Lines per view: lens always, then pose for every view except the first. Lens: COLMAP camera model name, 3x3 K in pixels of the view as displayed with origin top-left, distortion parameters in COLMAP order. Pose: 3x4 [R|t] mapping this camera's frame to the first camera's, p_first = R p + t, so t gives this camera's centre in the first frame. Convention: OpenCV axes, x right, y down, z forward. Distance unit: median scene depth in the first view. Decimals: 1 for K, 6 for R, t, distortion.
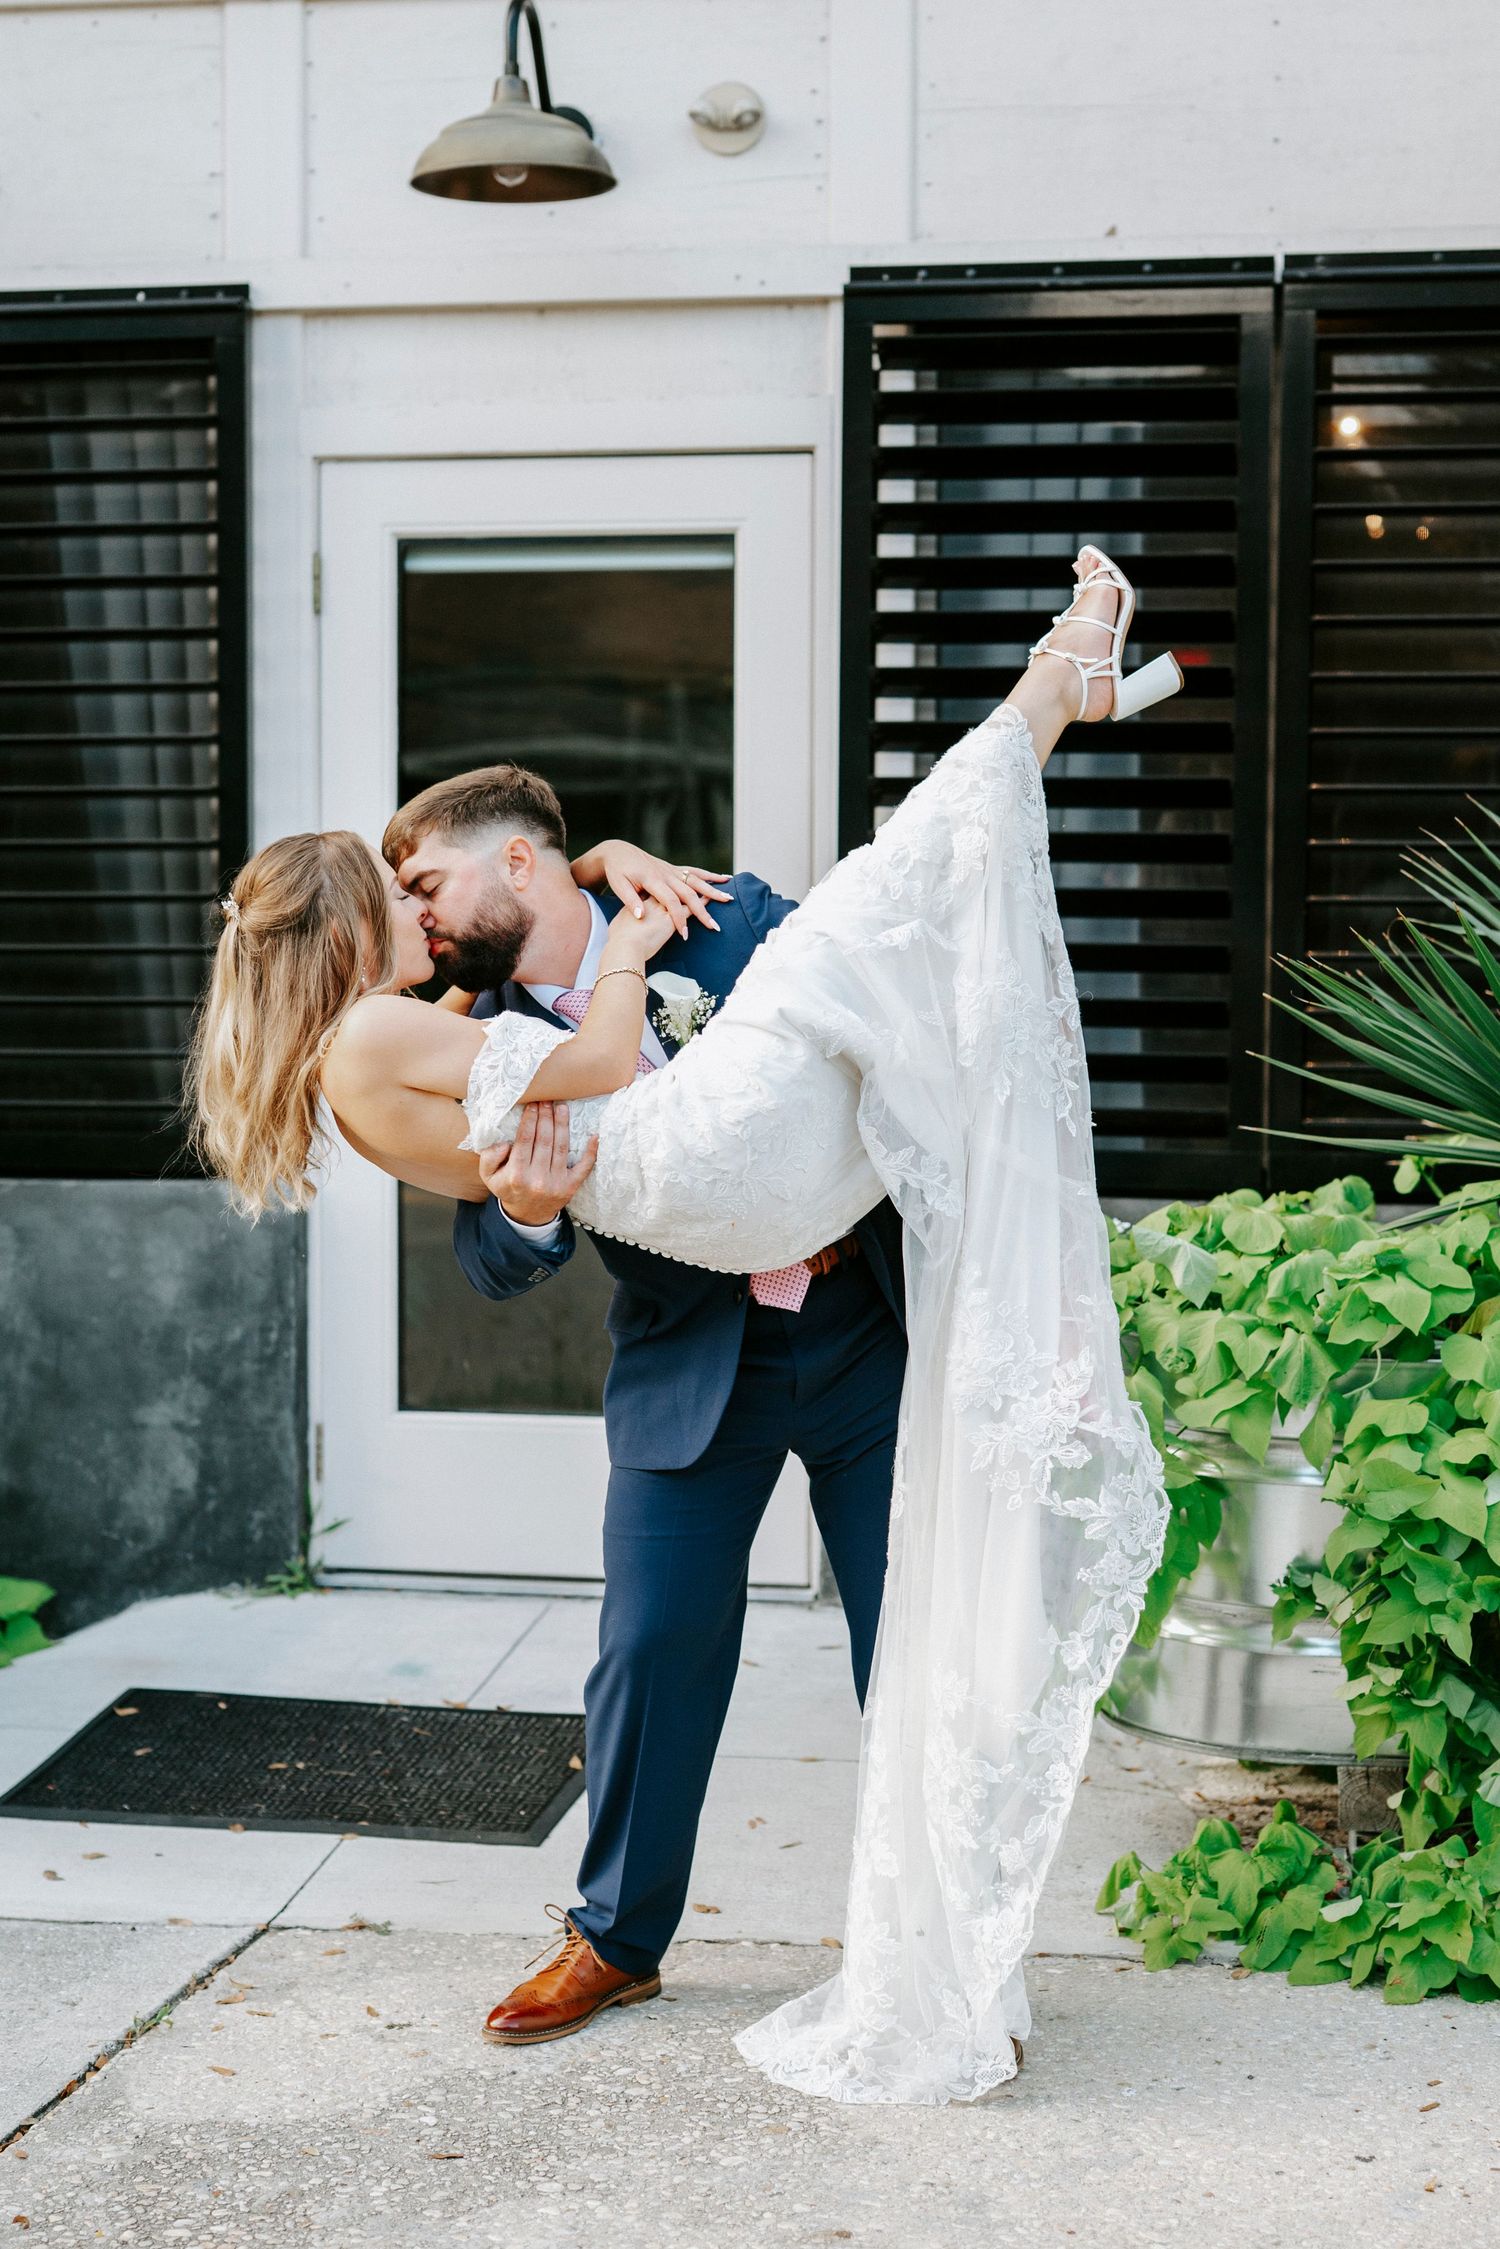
lens RADIAL K [[3365.6, 0, 745.9], [0, 3365.6, 1099.8], [0, 0, 1]] dist [-0.030106, 0.000000]
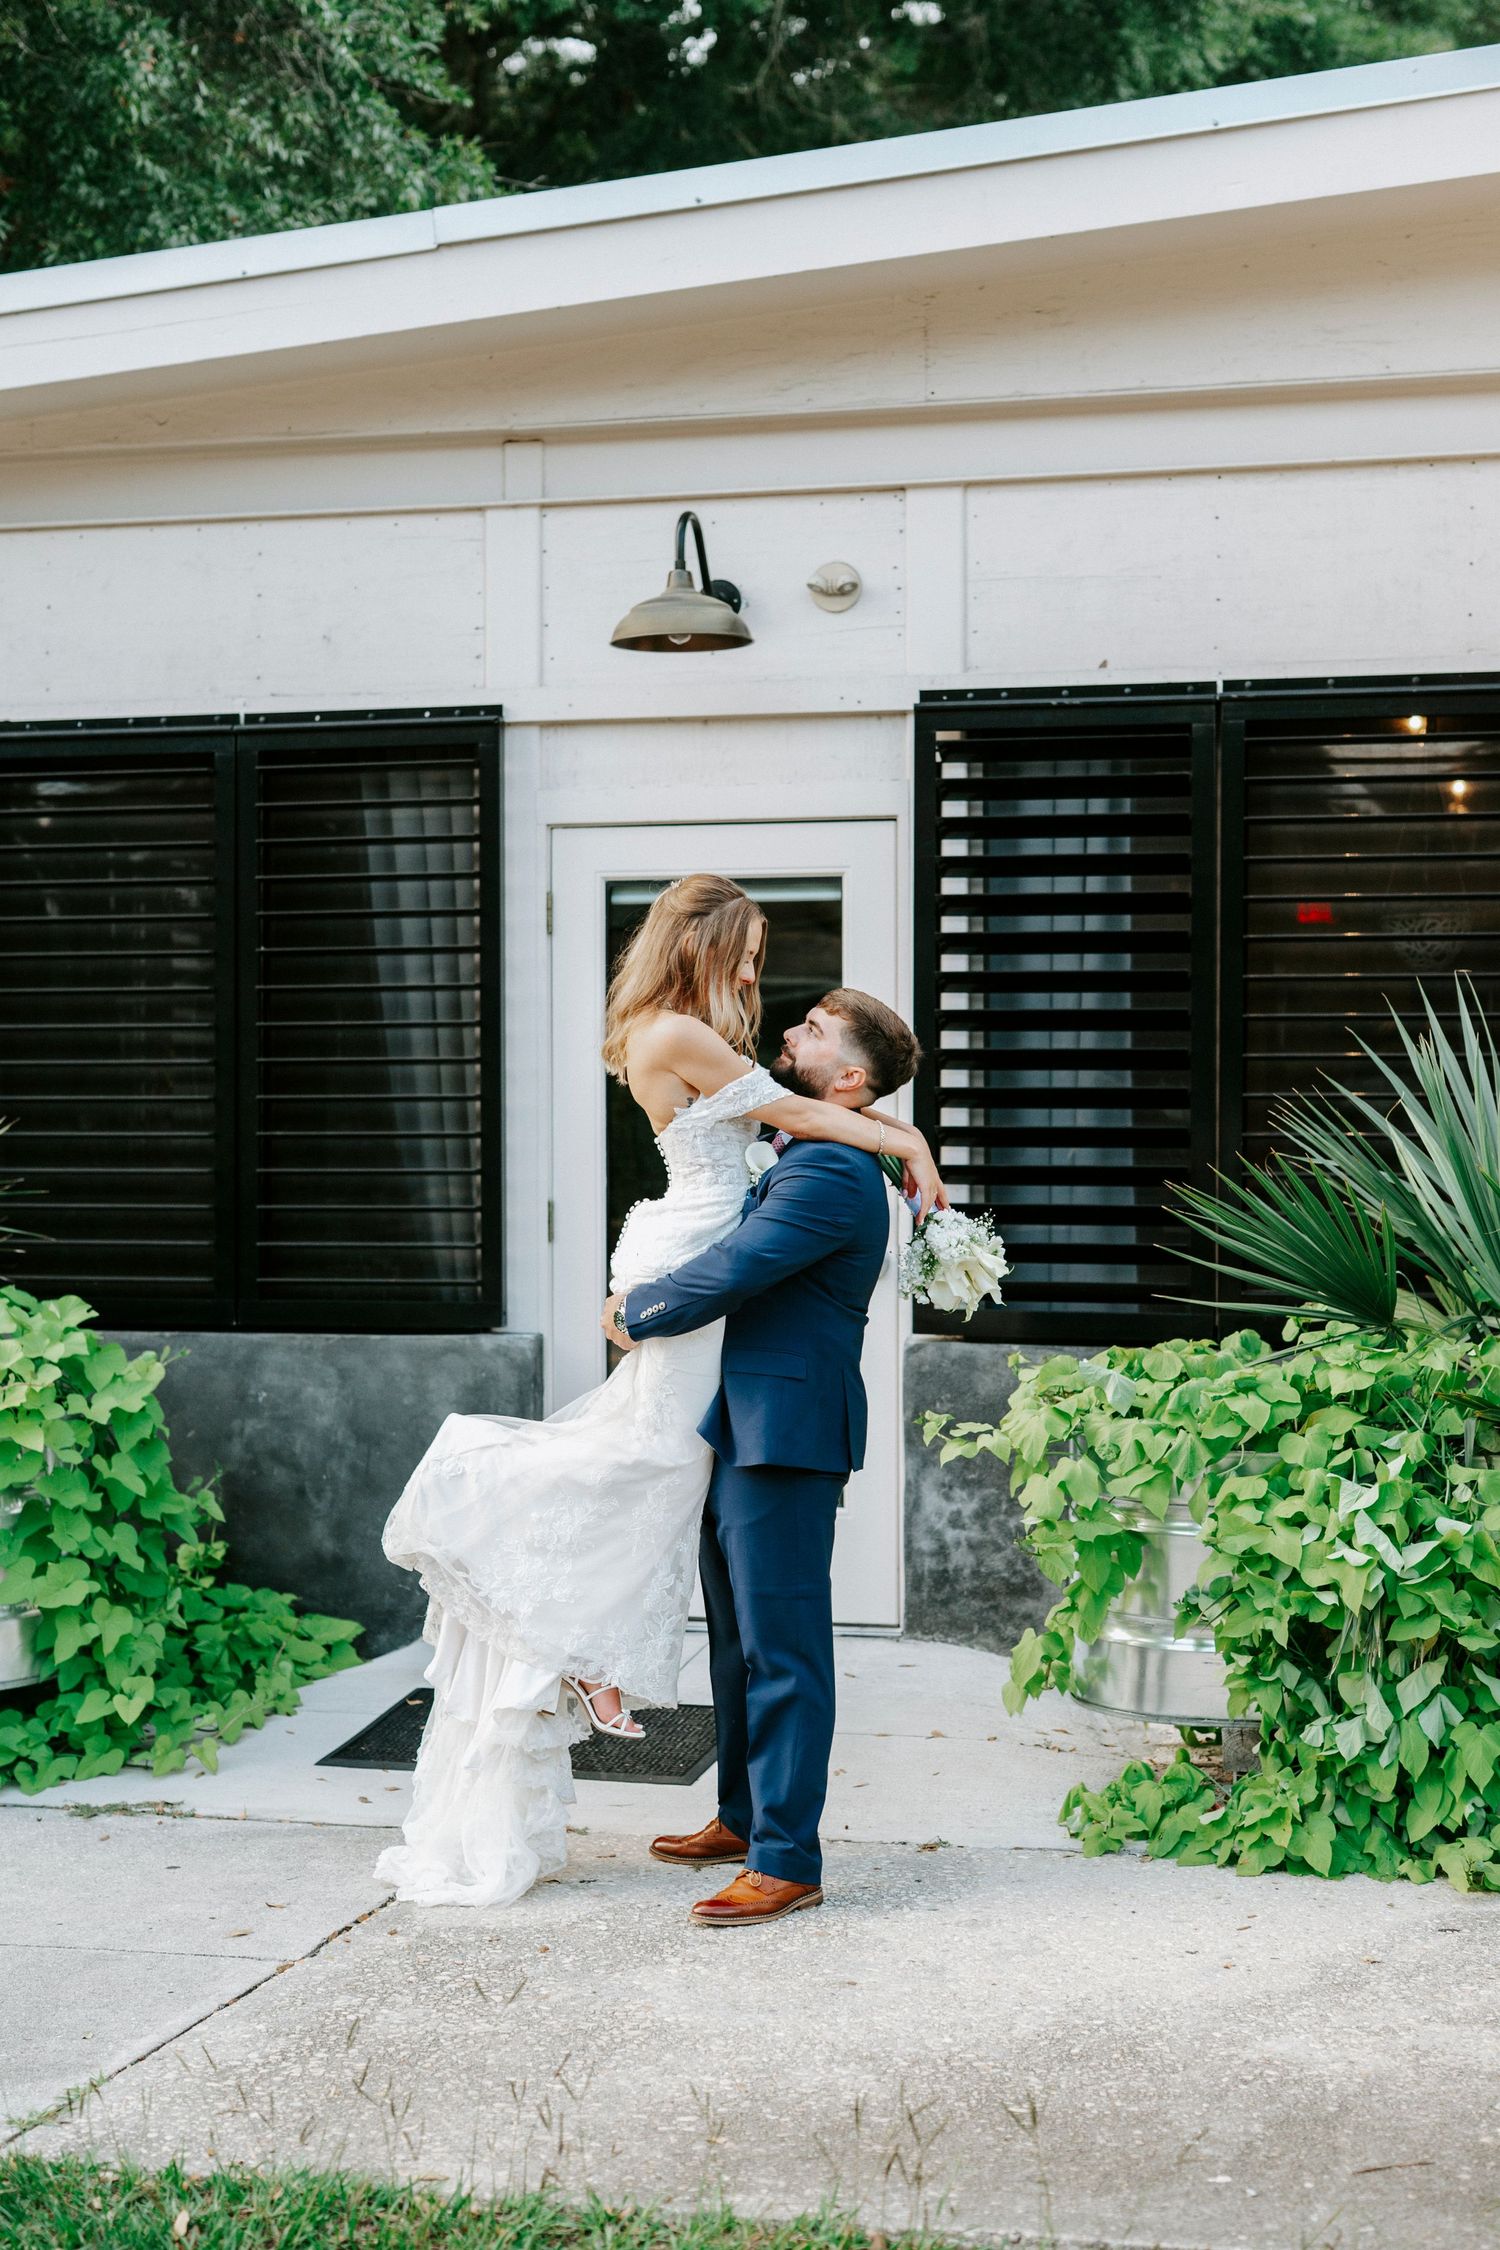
lens RADIAL K [[3367.1, 0, 747.5], [0, 3367.1, 1140.7], [0, 0, 1]] dist [-0.030106, 0.000000]
pose [[0.996279, -0.004979, -0.086039, 0.089227], [0.001506, 0.999183, -0.040376, -0.000440], [0.086170, 0.040096, 0.995473, -0.465328]]
